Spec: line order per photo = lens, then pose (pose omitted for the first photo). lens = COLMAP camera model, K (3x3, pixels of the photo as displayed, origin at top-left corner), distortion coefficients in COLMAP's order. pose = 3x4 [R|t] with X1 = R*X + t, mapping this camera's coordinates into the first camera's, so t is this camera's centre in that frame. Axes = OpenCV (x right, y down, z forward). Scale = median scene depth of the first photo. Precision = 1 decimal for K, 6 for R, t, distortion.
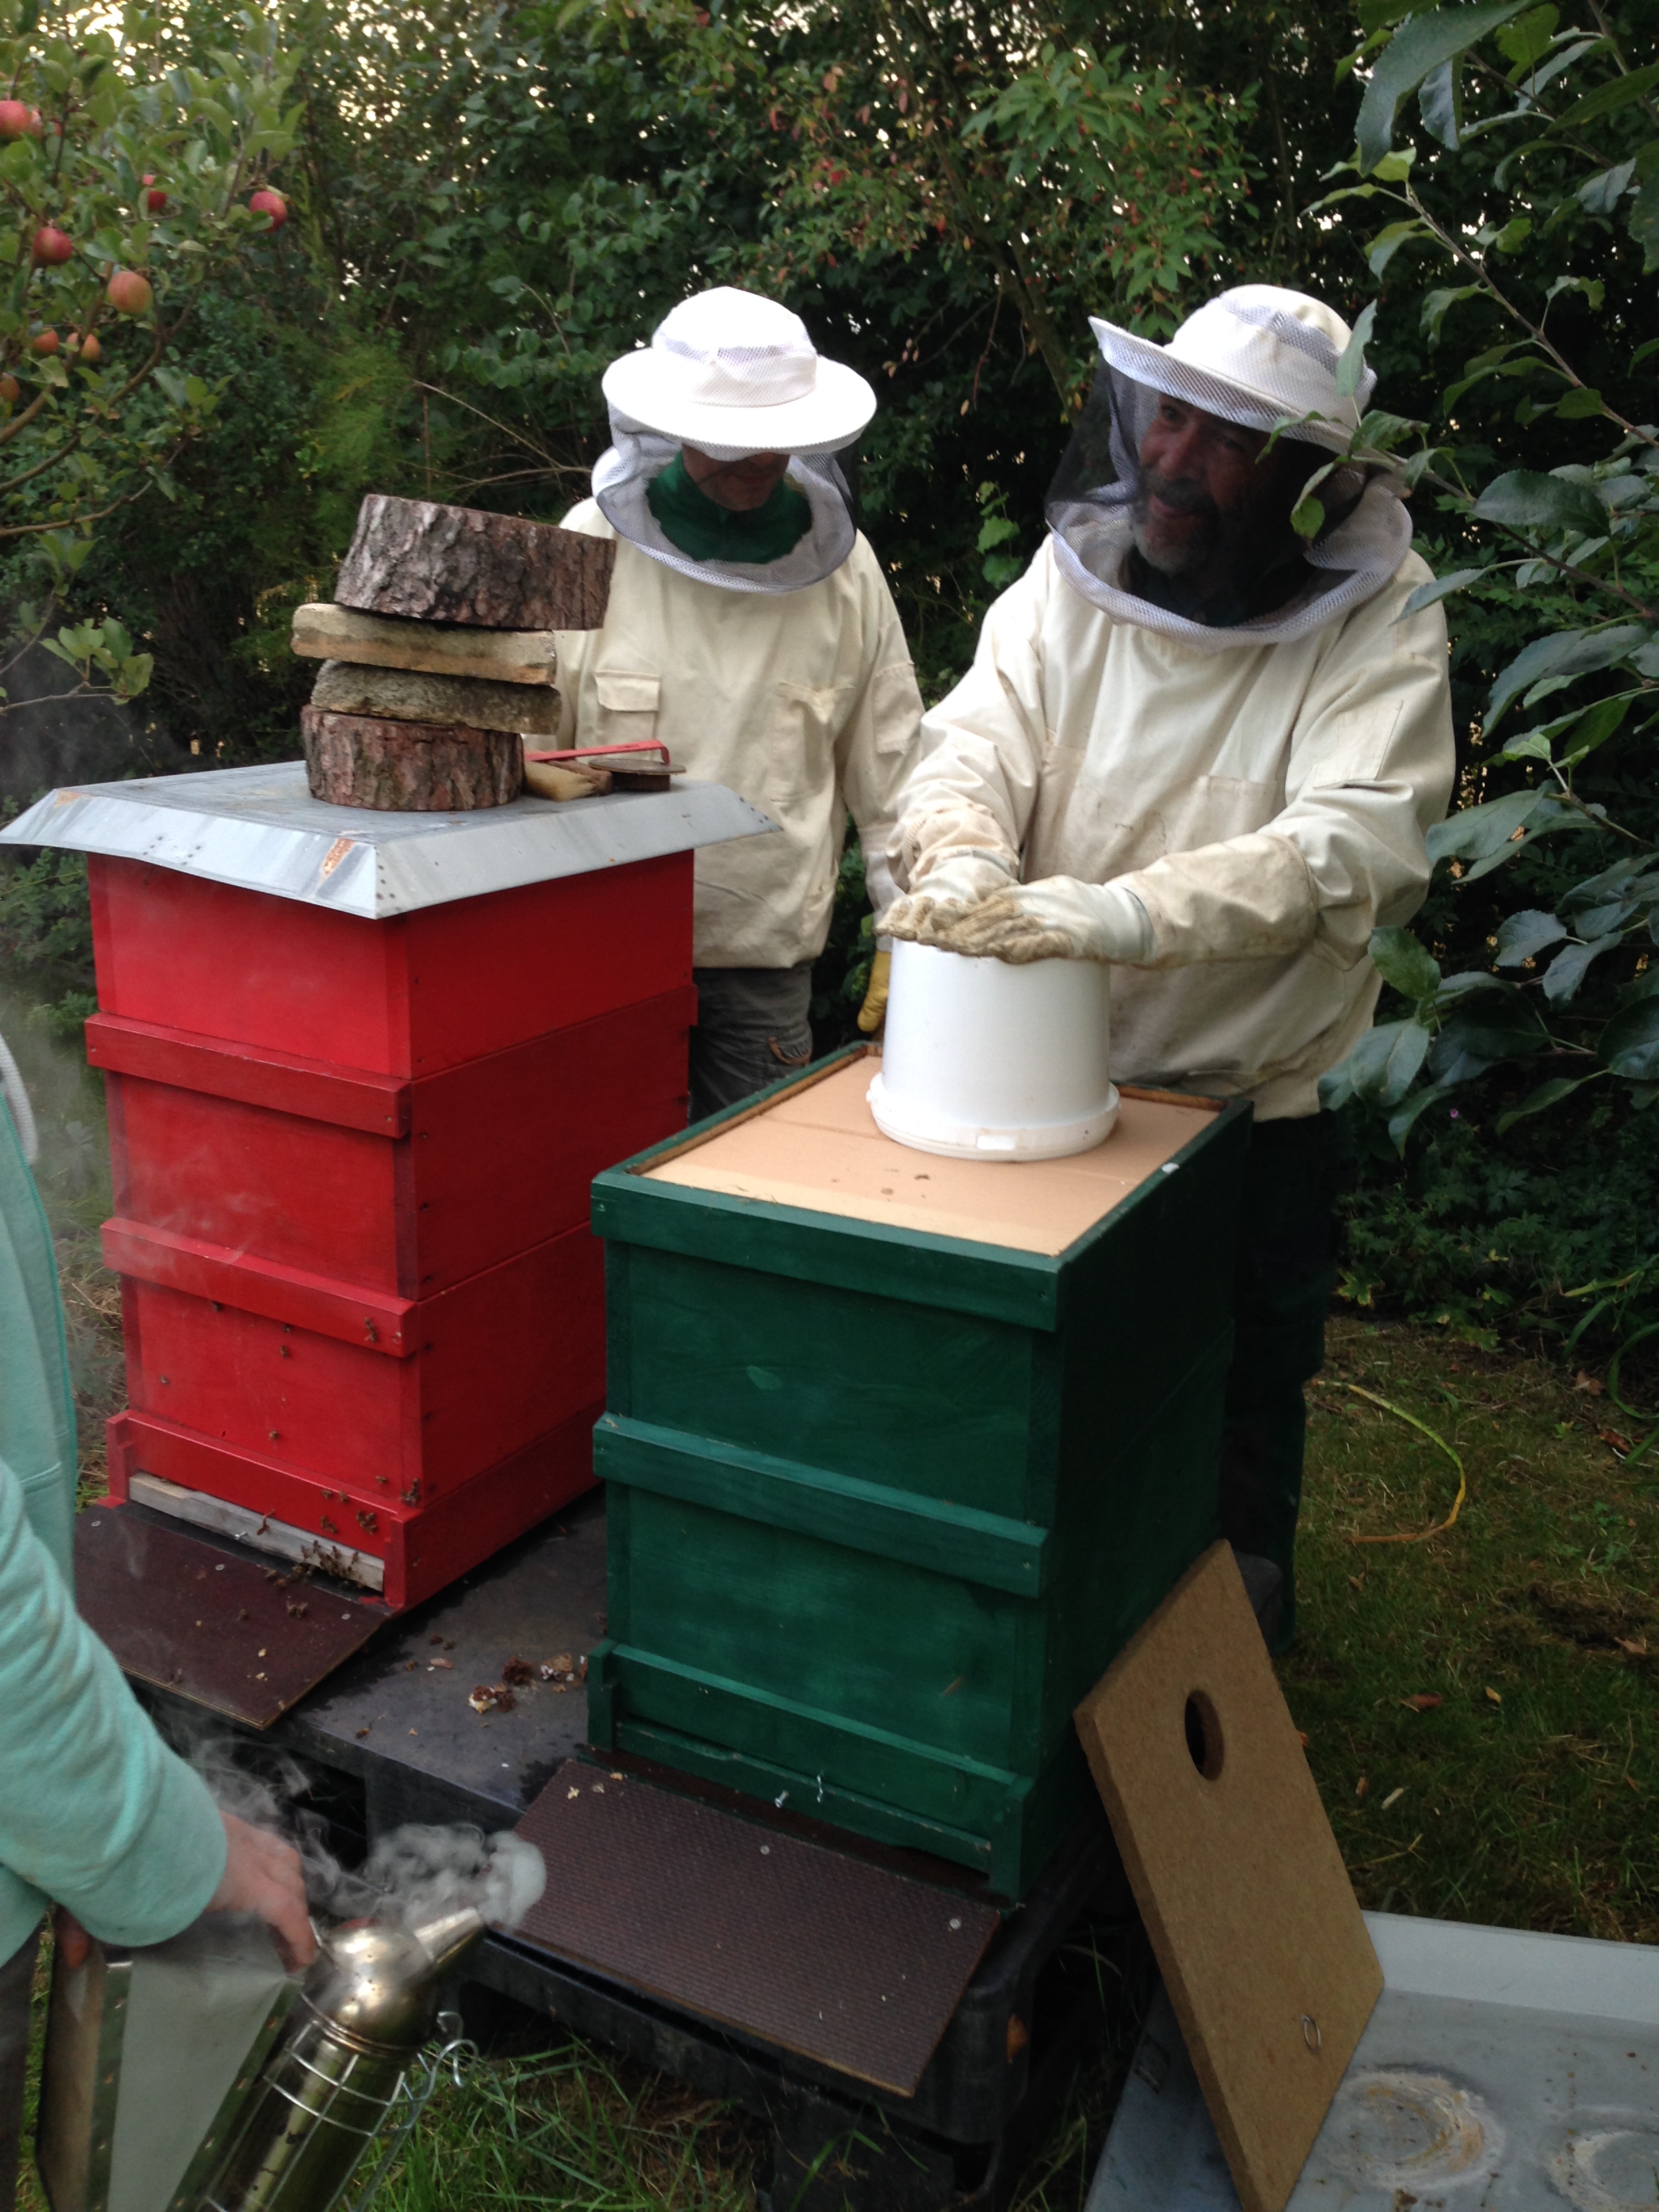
lens RADIAL K [[2097.5, 0, 829.4], [0, 2097.5, 1105.5], [0, 0, 1]] dist [0.100924, 0.000000]
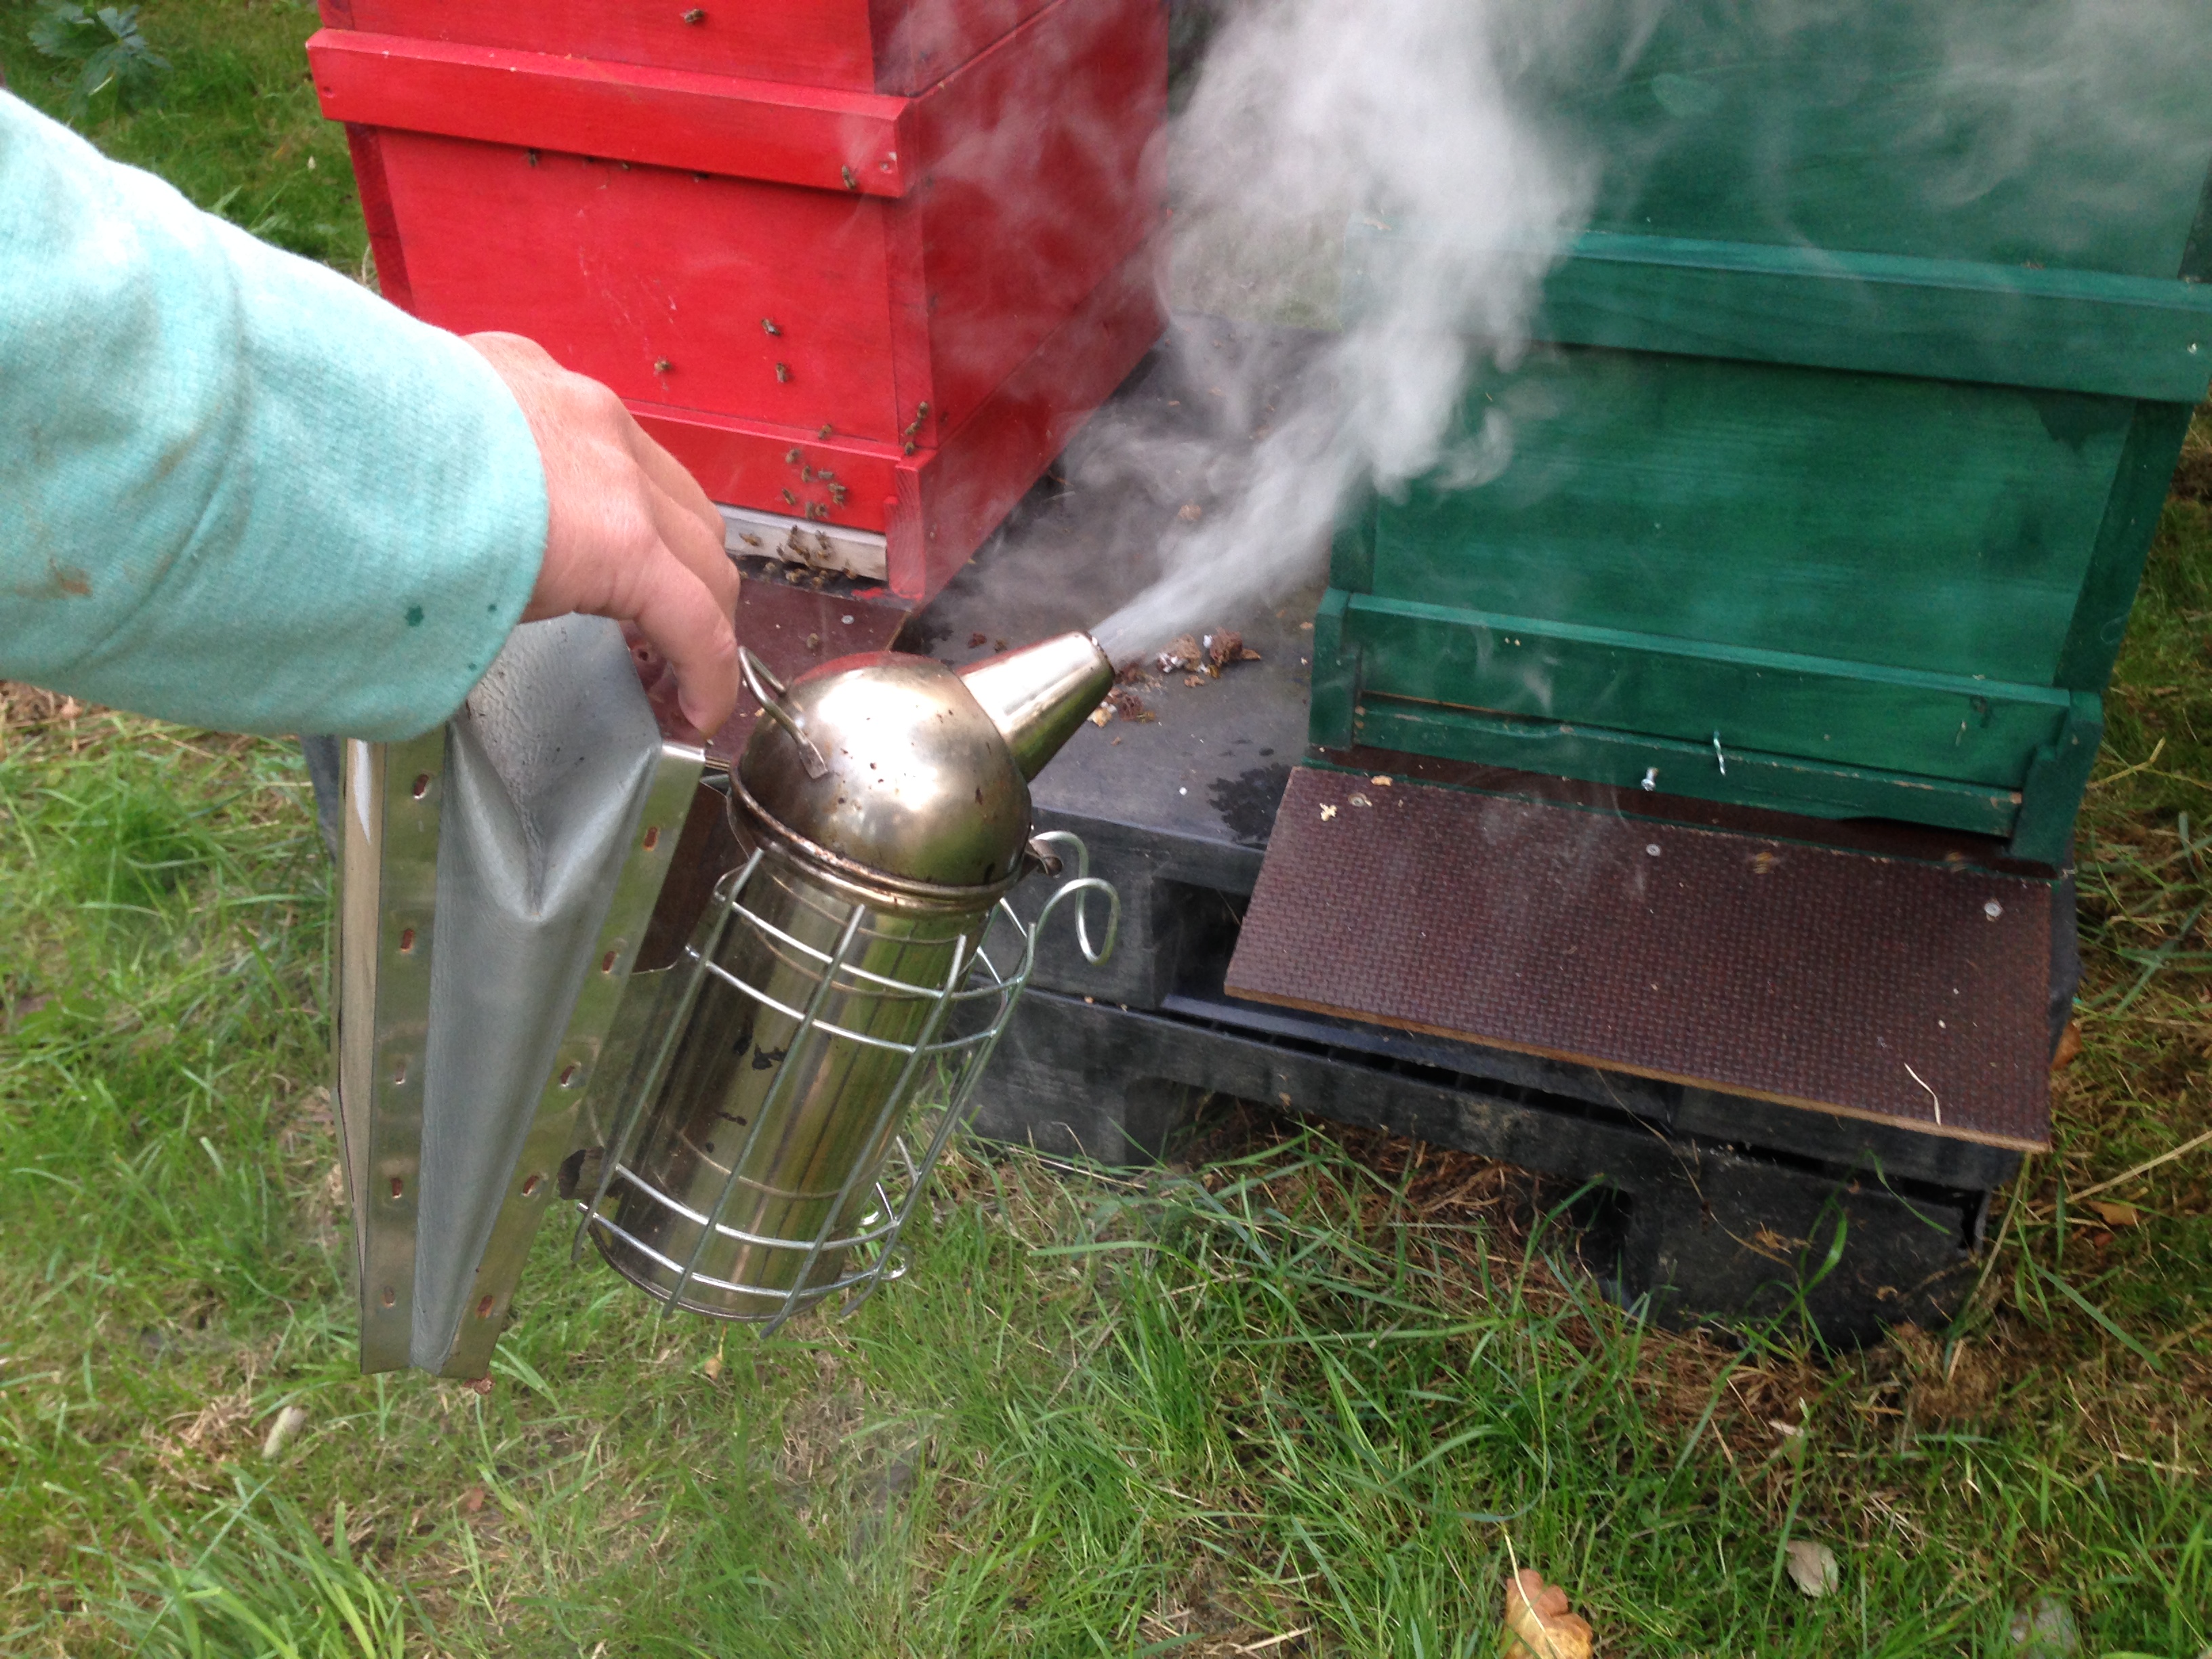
lens RADIAL K [[2097.5, 0, 1106.6], [0, 2097.5, 829.9], [0, 0, 1]] dist [0.100924, 0.000000]
pose [[0.983159, -0.130268, 0.128174, -0.274393], [0.084061, 0.945109, 0.315756, 0.114407], [-0.162272, -0.299664, 0.940143, 0.386826]]
